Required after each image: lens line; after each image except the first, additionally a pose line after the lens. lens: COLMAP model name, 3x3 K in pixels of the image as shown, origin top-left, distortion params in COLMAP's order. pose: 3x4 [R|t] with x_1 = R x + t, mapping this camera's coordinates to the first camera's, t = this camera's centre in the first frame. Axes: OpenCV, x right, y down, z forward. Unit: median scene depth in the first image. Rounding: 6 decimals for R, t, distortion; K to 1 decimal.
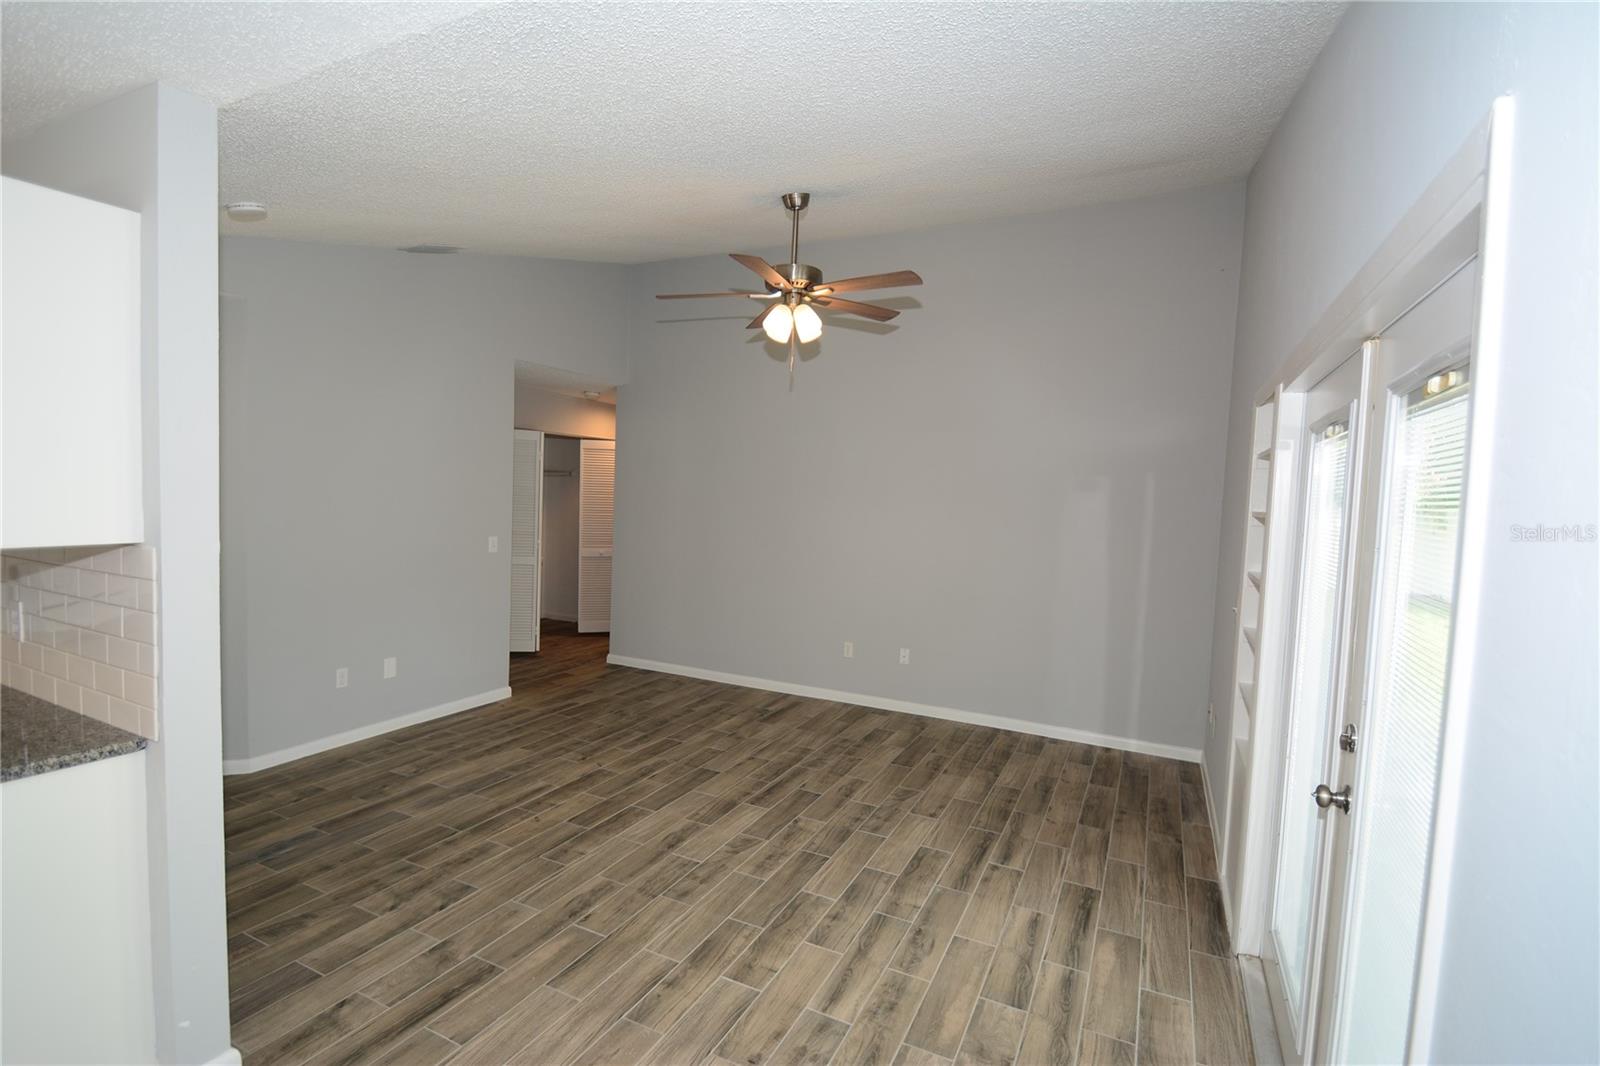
lens RADIAL K [[745.6, 0, 801.2], [0, 745.6, 536.7], [0, 0, 1]] dist [0.006868, -0.015946]
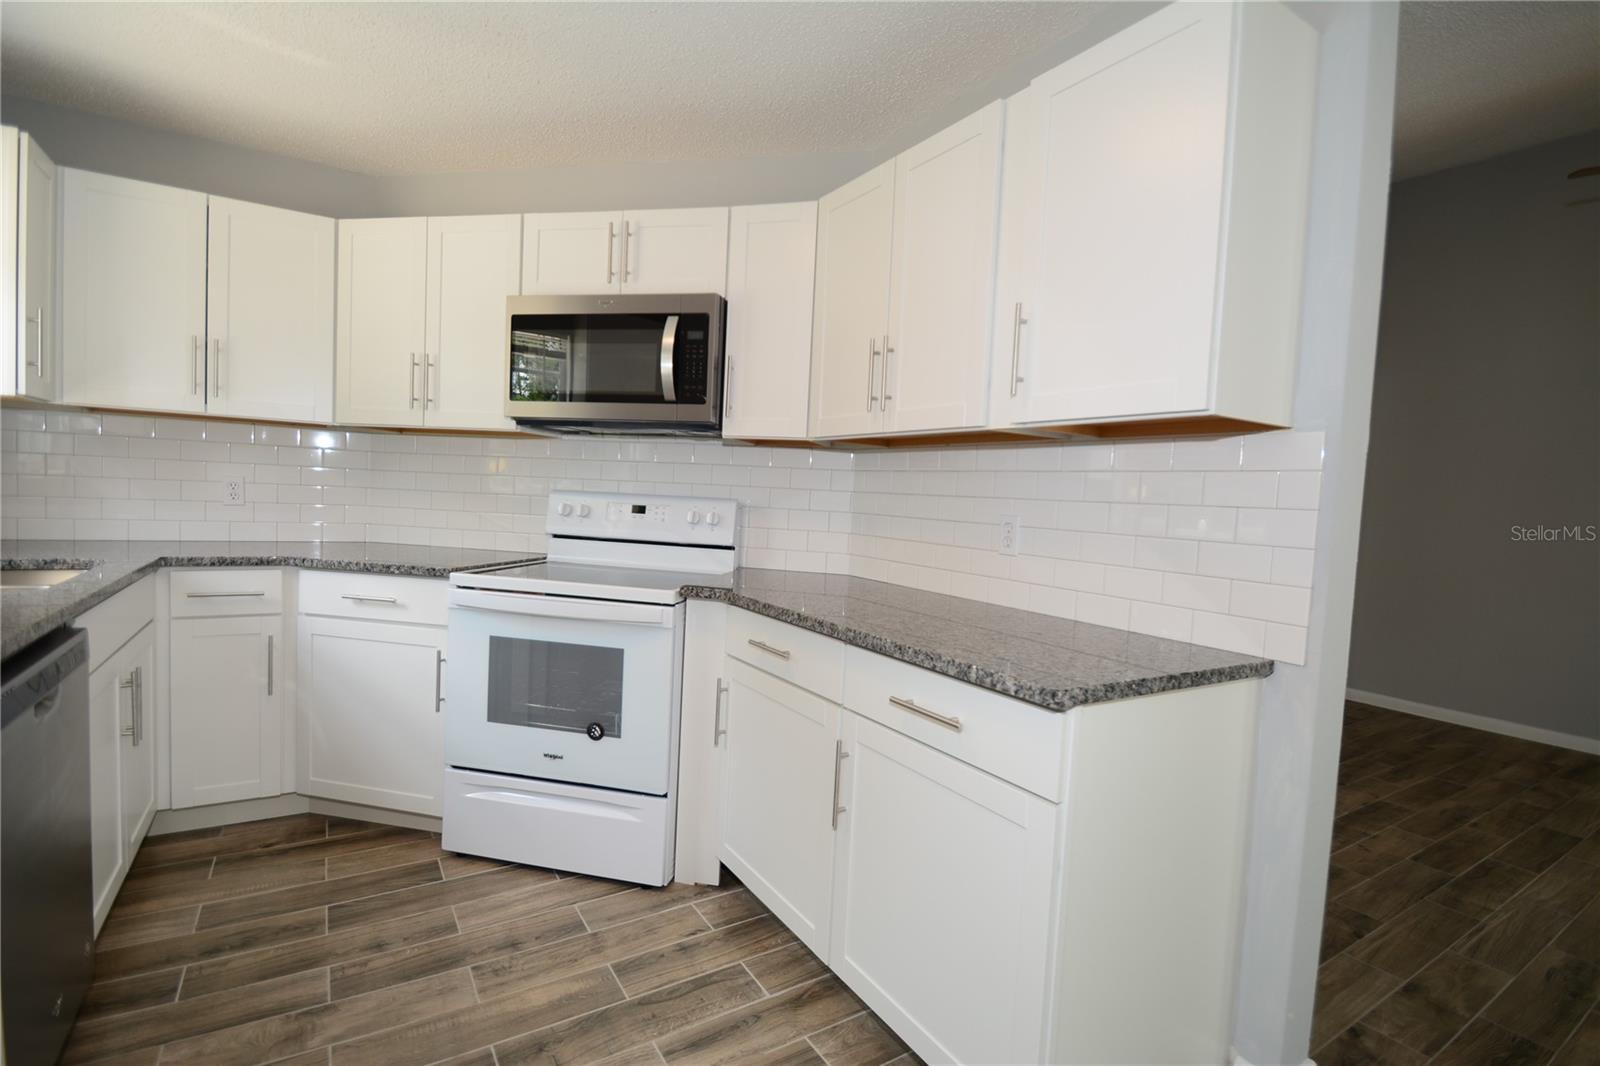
lens RADIAL K [[745.6, 0, 801.3], [0, 745.6, 533.8], [0, 0, 1]] dist [0.006868, -0.015946]
pose [[0.848422, 0.032881, -0.528298, -0.465608], [-0.049295, 0.998639, -0.017010, 0.086944], [0.527020, 0.040474, 0.848889, -0.008873]]
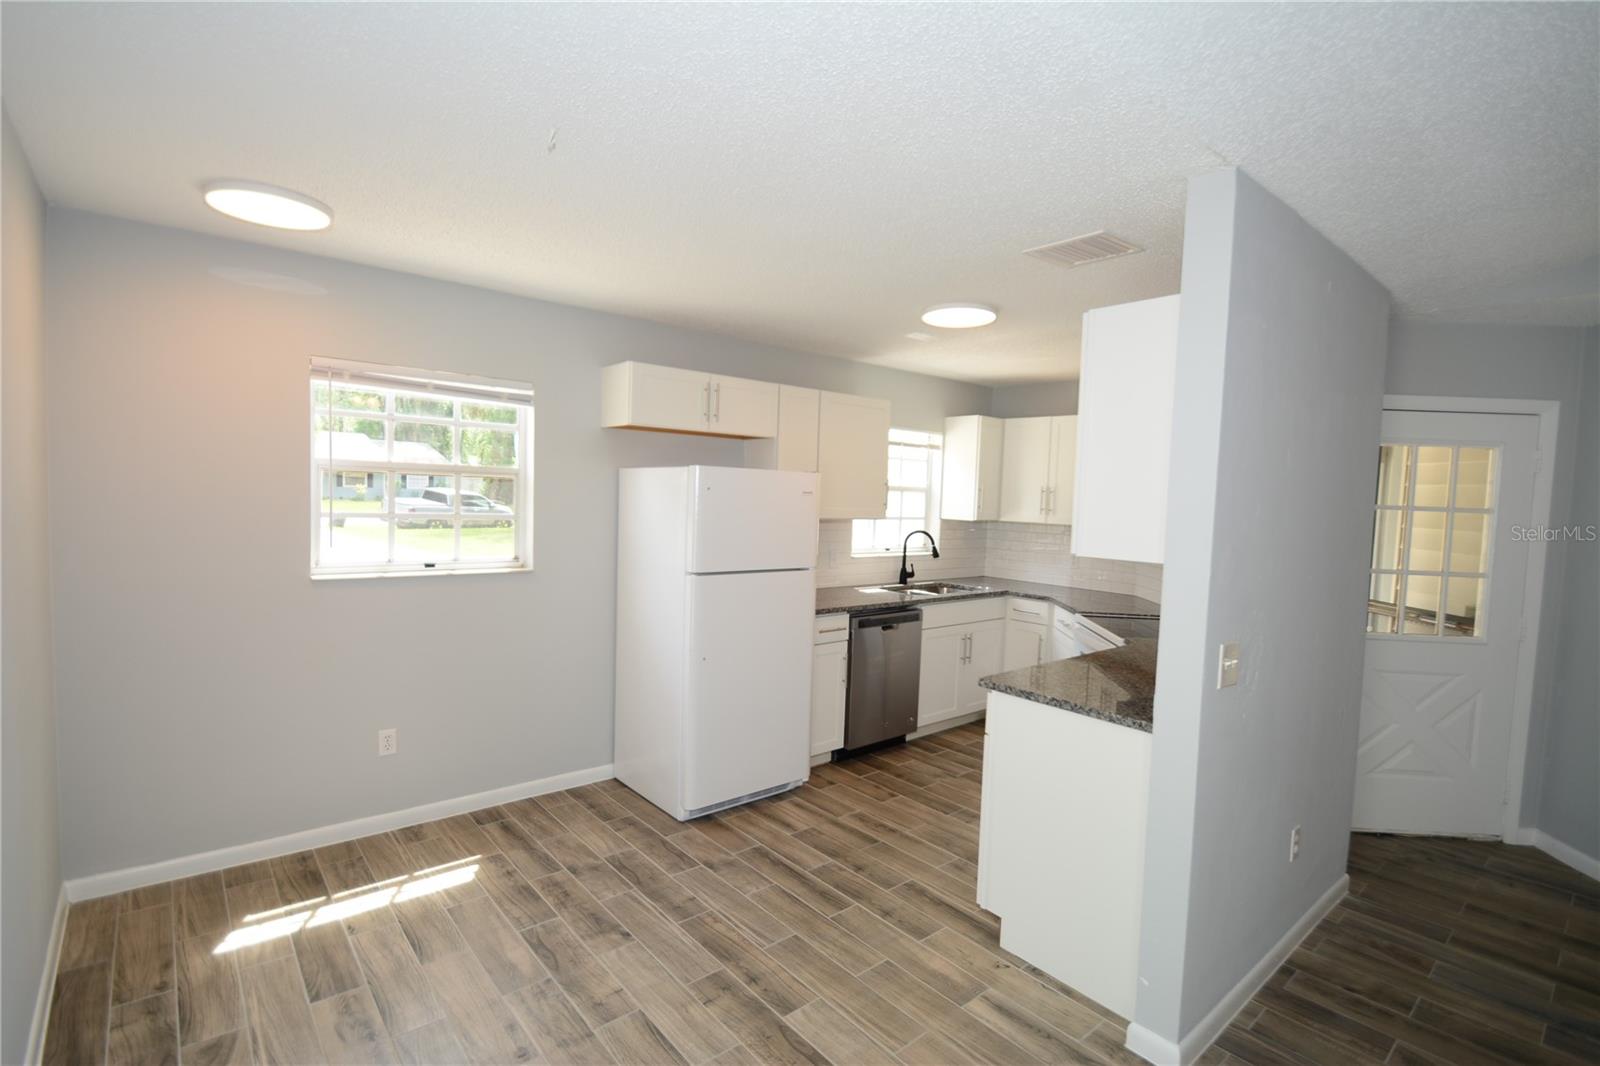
lens RADIAL K [[745.6, 0, 801.0], [0, 745.6, 537.5], [0, 0, 1]] dist [0.006868, -0.015946]
pose [[-0.402504, 0.006698, -0.915394, 0.235061], [-0.105118, 0.993020, 0.053488, -0.018790], [0.909363, 0.117754, -0.398990, 0.469065]]
